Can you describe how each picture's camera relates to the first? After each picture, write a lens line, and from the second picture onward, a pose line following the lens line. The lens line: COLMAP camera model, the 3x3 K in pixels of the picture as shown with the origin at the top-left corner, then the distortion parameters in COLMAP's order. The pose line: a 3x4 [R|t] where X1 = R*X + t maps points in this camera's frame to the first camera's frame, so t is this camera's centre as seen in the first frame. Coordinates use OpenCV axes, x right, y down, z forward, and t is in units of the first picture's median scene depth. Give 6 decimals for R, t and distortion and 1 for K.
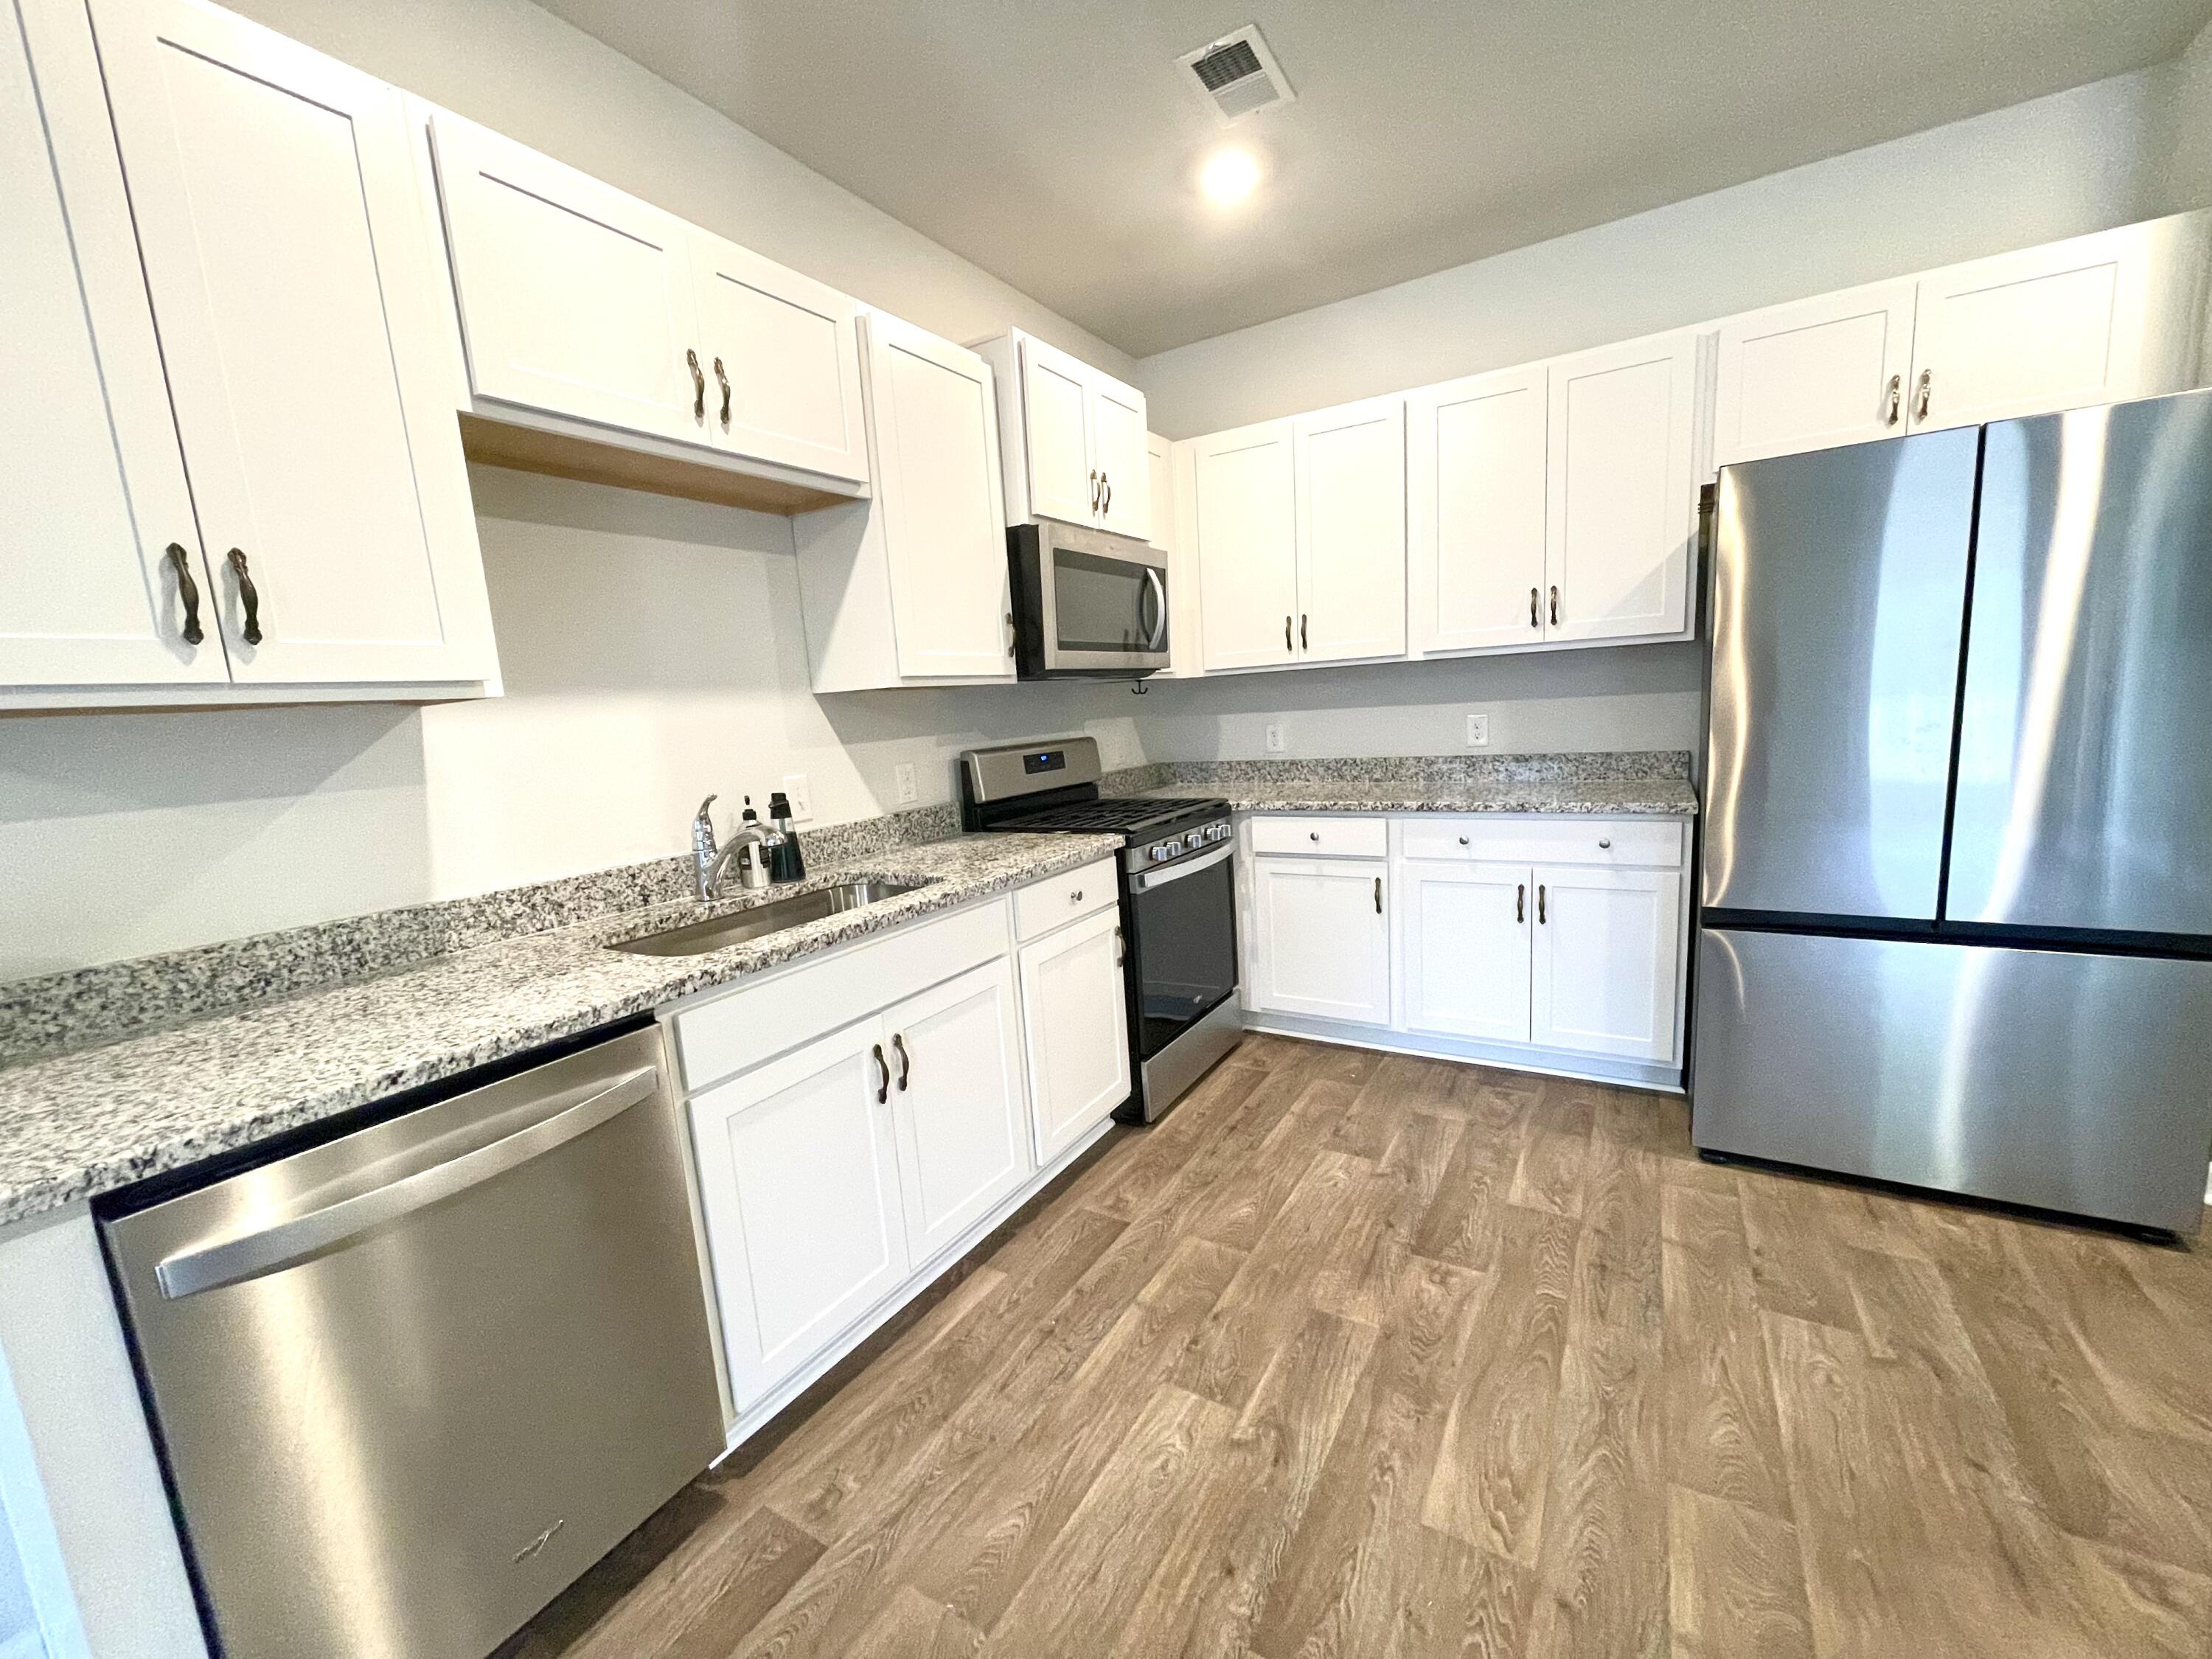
lens RADIAL K [[886.5, 0, 1101.4], [0, 886.5, 844.1], [0, 0, 1]] dist [-0.000887, -0.000582]
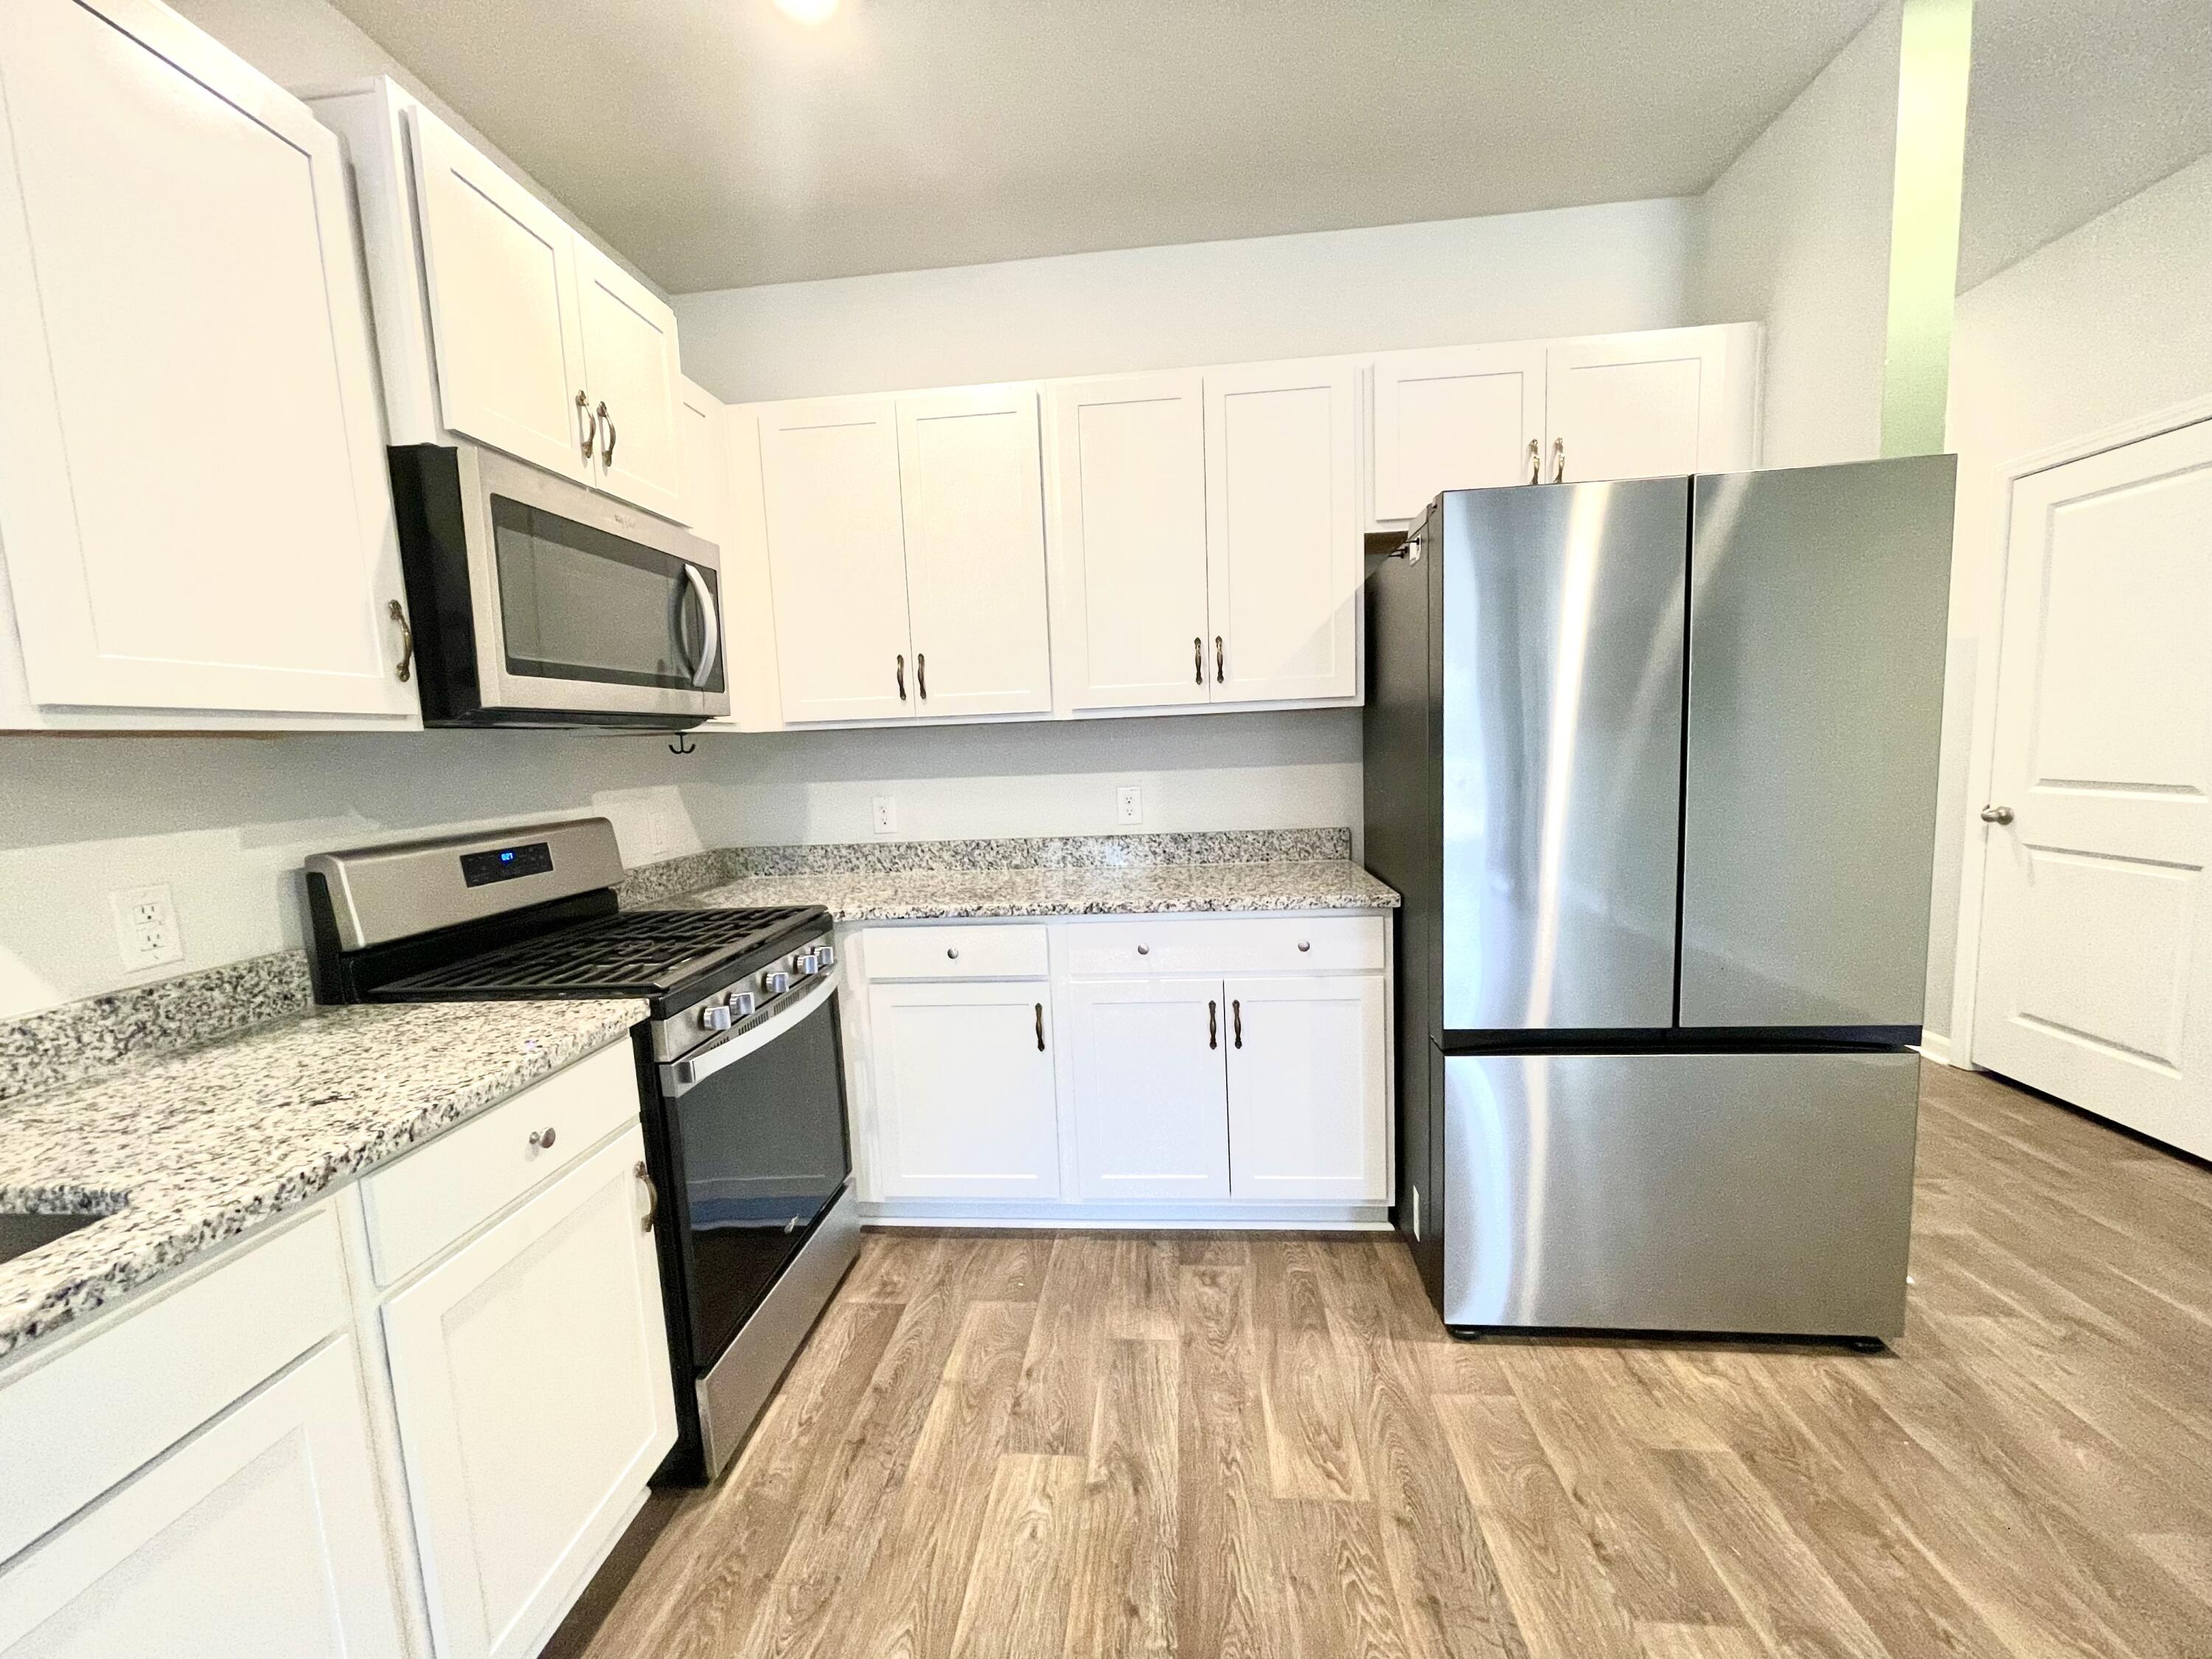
lens RADIAL K [[889.6, 0, 1101.0], [0, 889.6, 845.6], [0, 0, 1]] dist [0.001083, 0.000106]
pose [[0.897838, -0.026328, 0.439539, 0.038901], [0.055140, 0.997076, -0.052910, -0.062568], [-0.436860, 0.071741, 0.896664, 0.349449]]
